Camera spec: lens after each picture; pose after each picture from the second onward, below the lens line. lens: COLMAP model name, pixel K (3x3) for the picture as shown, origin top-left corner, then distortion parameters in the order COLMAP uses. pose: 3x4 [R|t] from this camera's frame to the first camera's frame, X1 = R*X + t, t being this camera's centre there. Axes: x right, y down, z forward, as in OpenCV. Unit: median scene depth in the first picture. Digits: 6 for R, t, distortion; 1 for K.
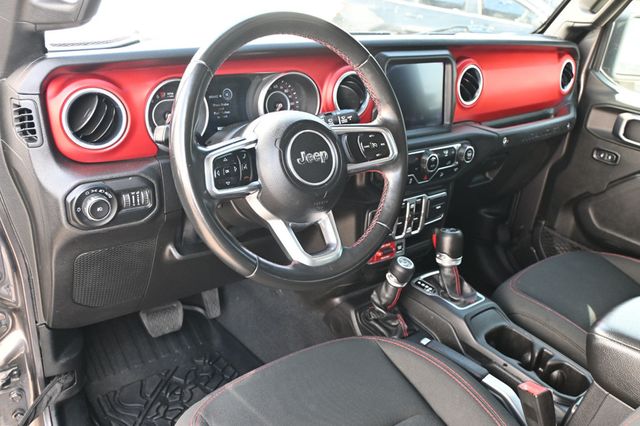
lens RADIAL K [[519.9, 0, 319.5], [0, 519.9, 214.6], [0, 0, 1]] dist [-0.033174, -0.013246]
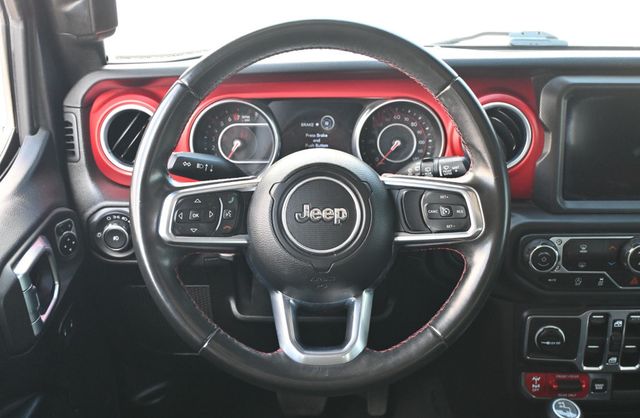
lens RADIAL K [[721.3, 0, 319.8], [0, 721.3, 208.2], [0, 0, 1]] dist [-0.032009, 0.000000]
pose [[0.824685, 0.133483, -0.549615, 0.507591], [-0.189411, 0.980820, -0.045998, -0.067016], [0.532933, 0.142037, 0.834151, 0.138212]]
